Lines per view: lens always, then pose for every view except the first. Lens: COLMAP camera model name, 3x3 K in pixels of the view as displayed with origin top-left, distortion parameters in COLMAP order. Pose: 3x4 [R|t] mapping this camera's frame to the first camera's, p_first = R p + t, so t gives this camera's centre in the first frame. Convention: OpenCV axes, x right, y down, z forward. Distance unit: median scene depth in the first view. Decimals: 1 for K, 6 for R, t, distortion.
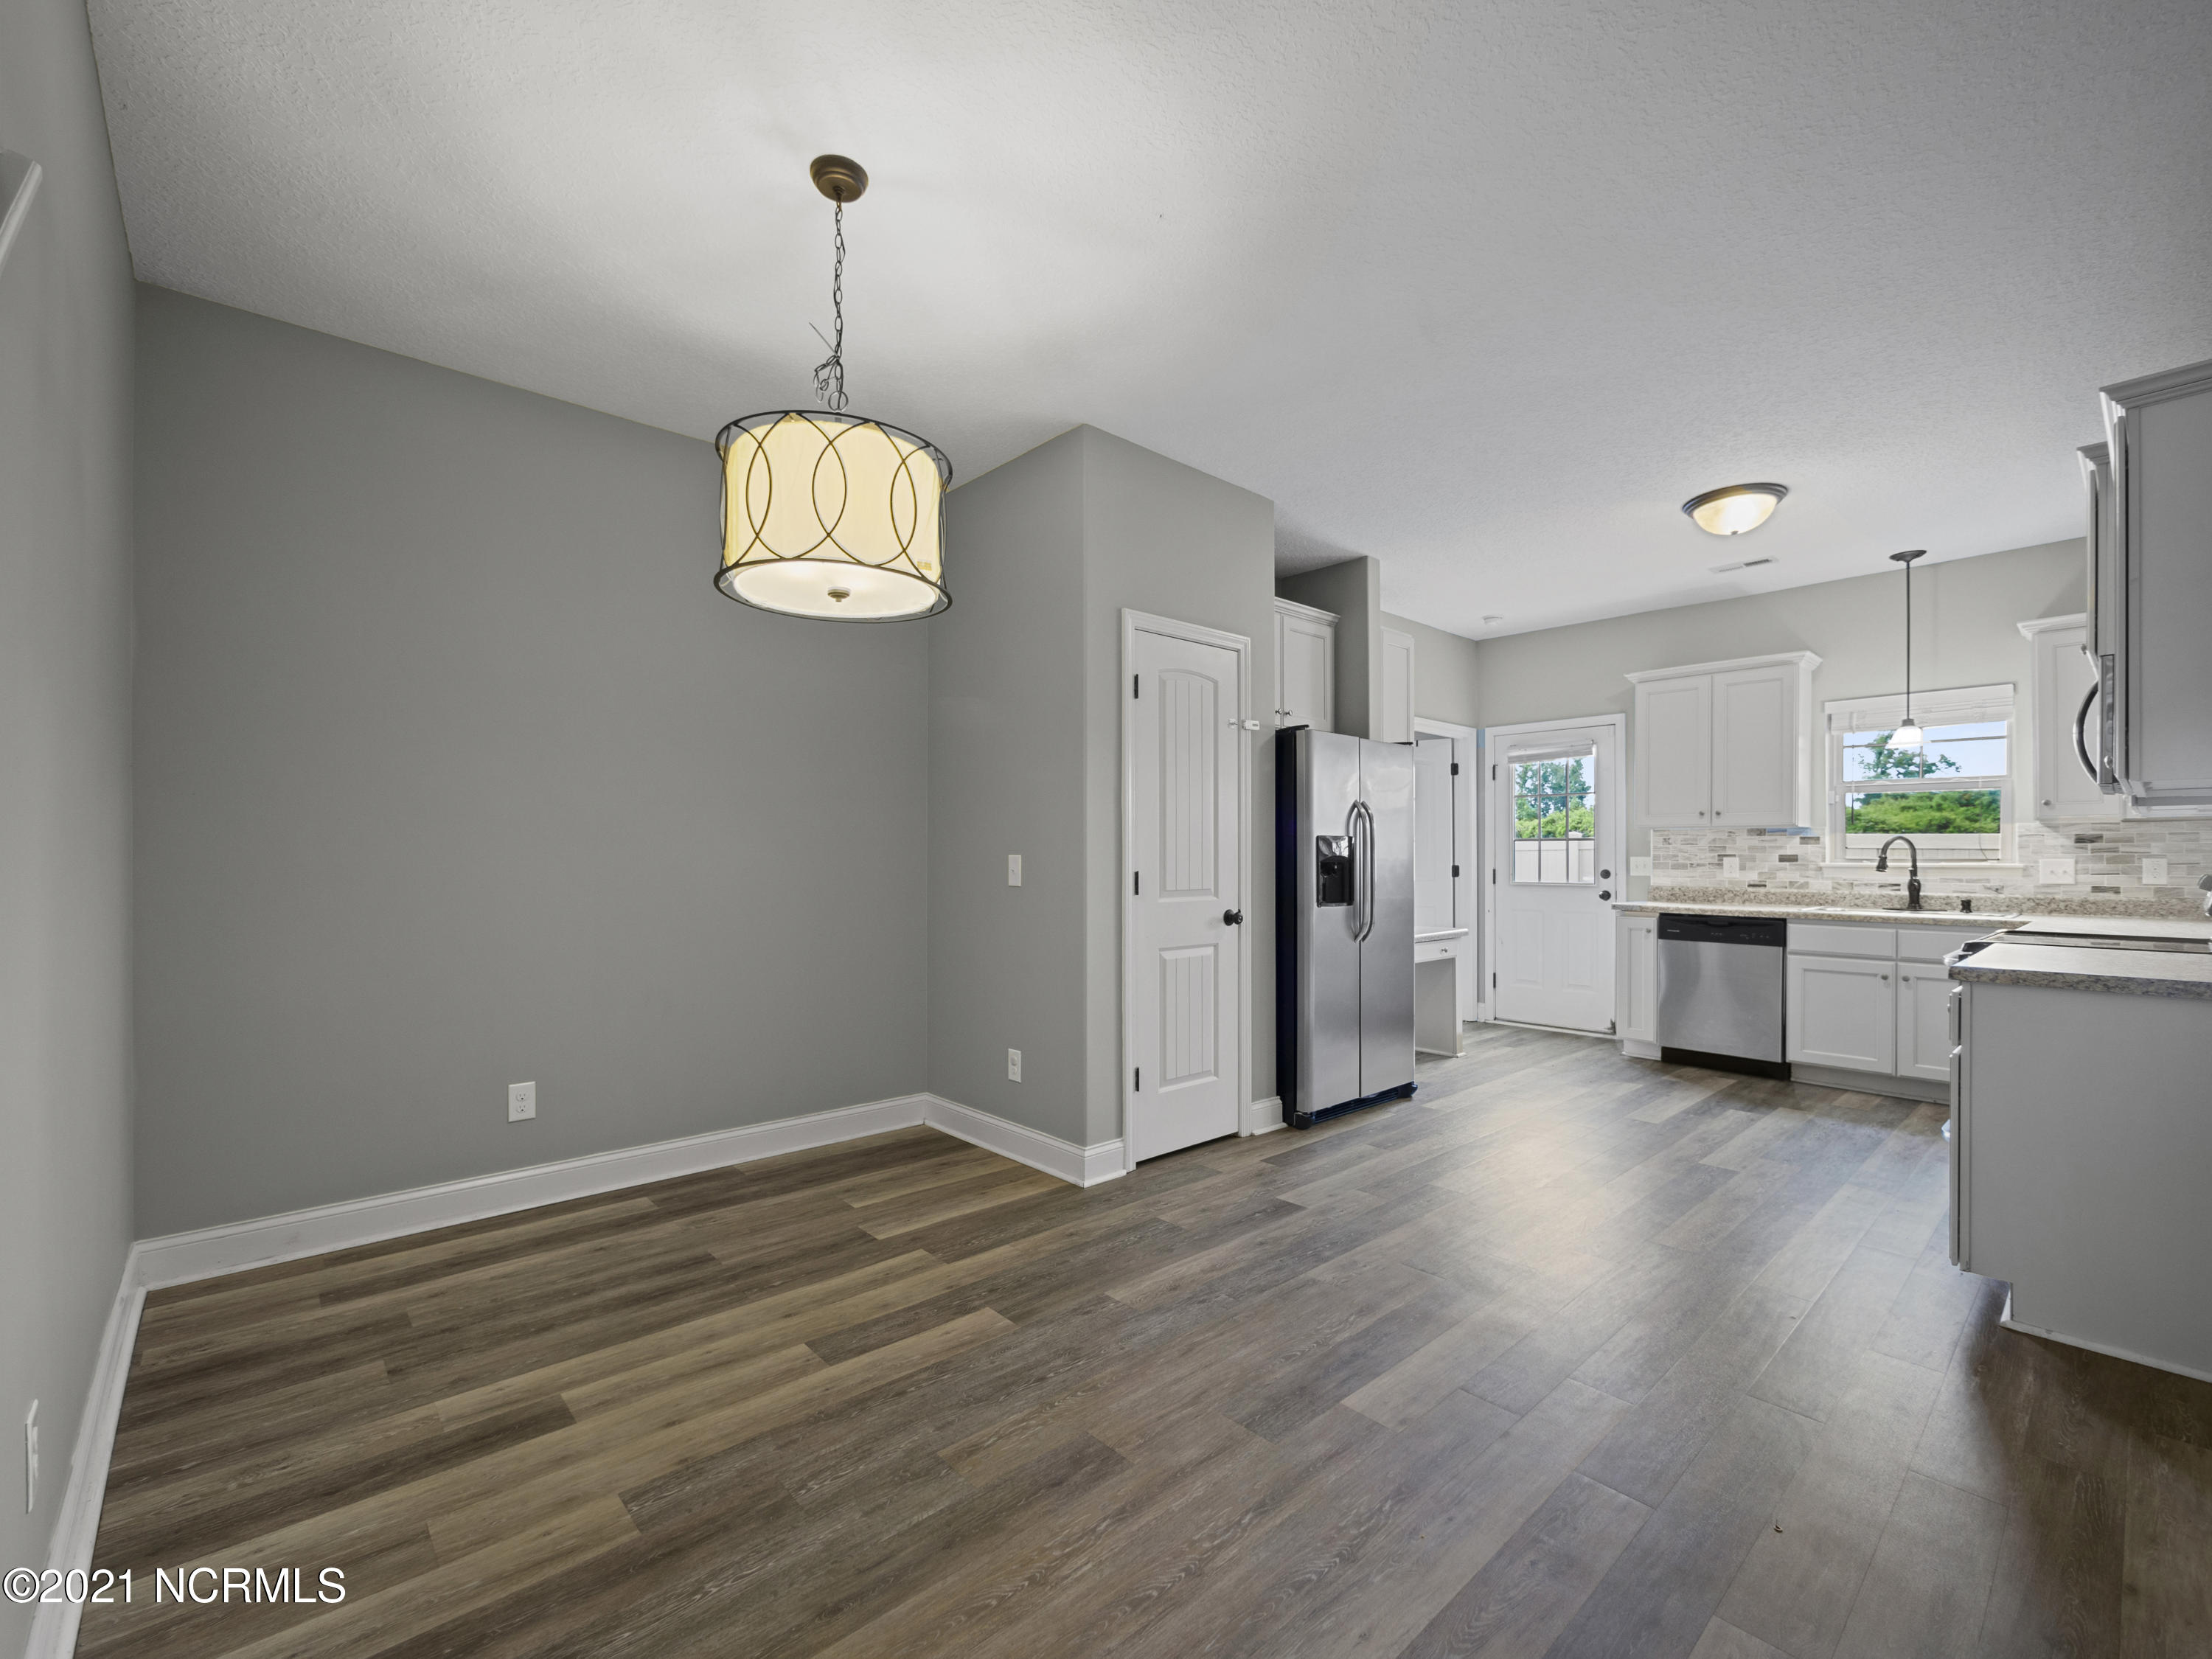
lens RADIAL K [[943.8, 0, 1108.3], [0, 943.8, 861.4], [0, 0, 1]] dist [-0.002153, -0.000588]
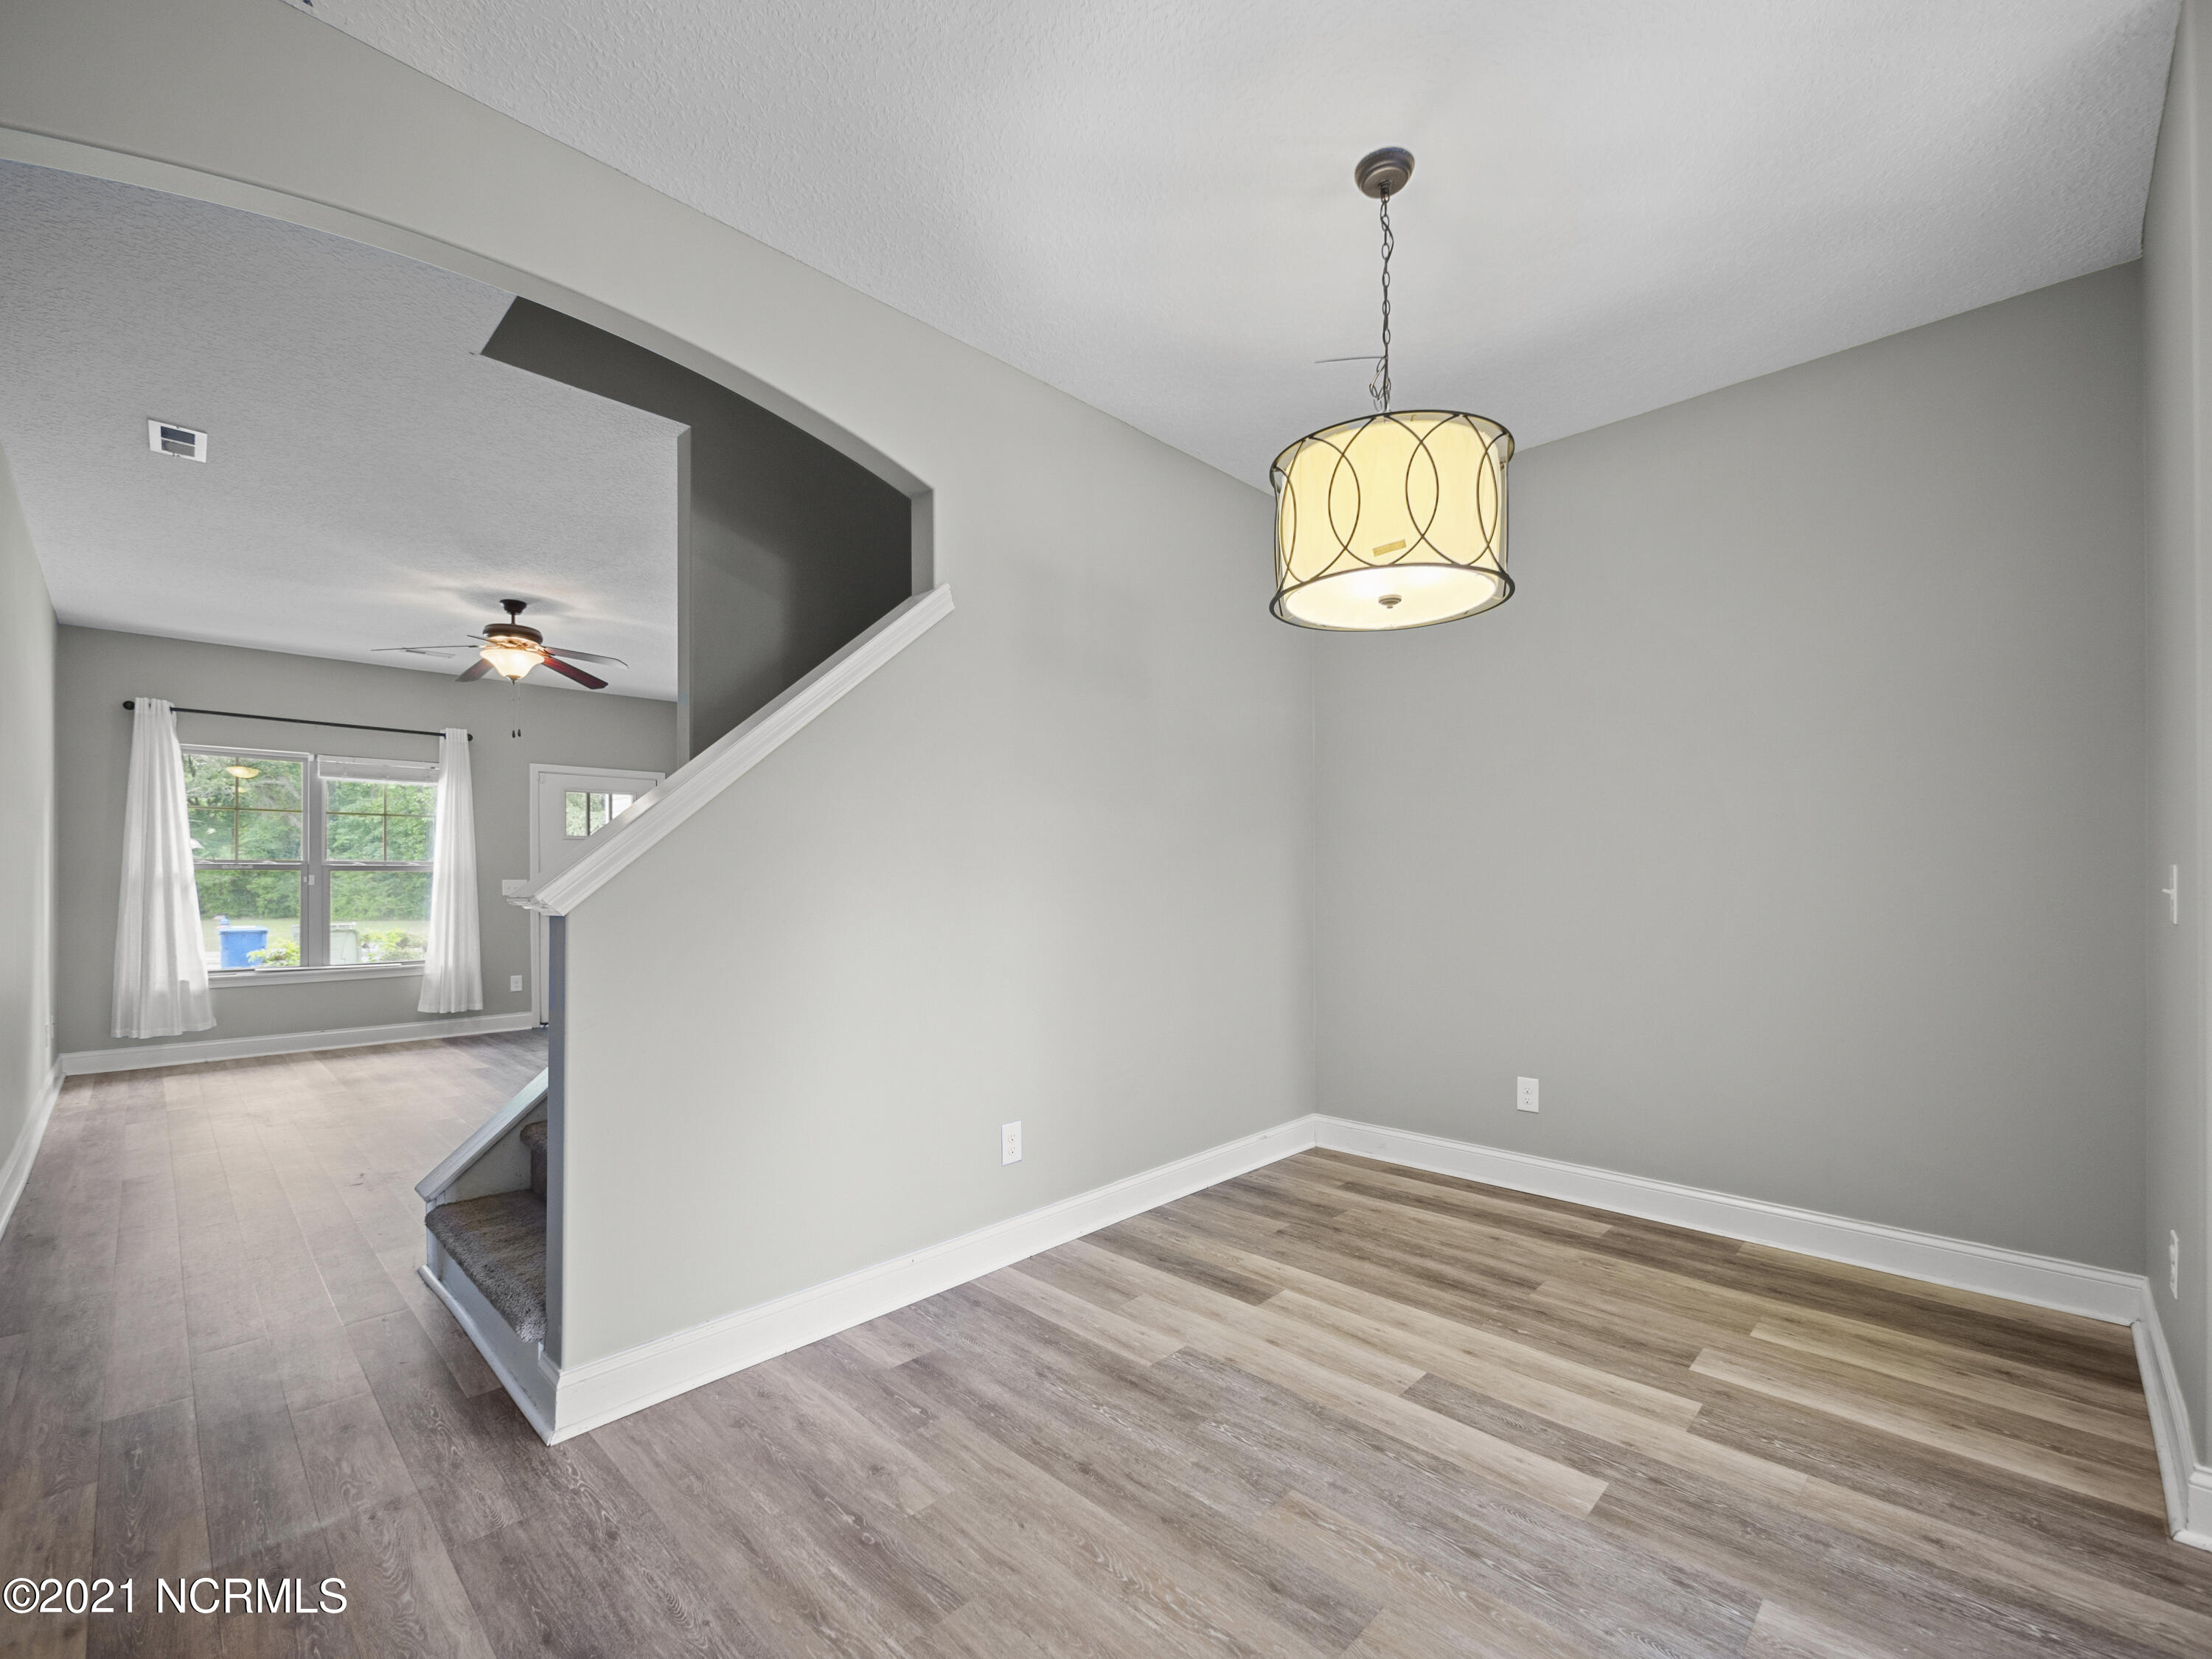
lens RADIAL K [[943.8, 0, 1108.3], [0, 943.8, 861.4], [0, 0, 1]] dist [-0.002153, -0.000588]
pose [[0.062762, -0.020106, -0.997826, 0.589711], [0.000853, 0.999798, -0.020092, 0.005769], [0.998028, 0.000410, 0.062767, 0.572195]]
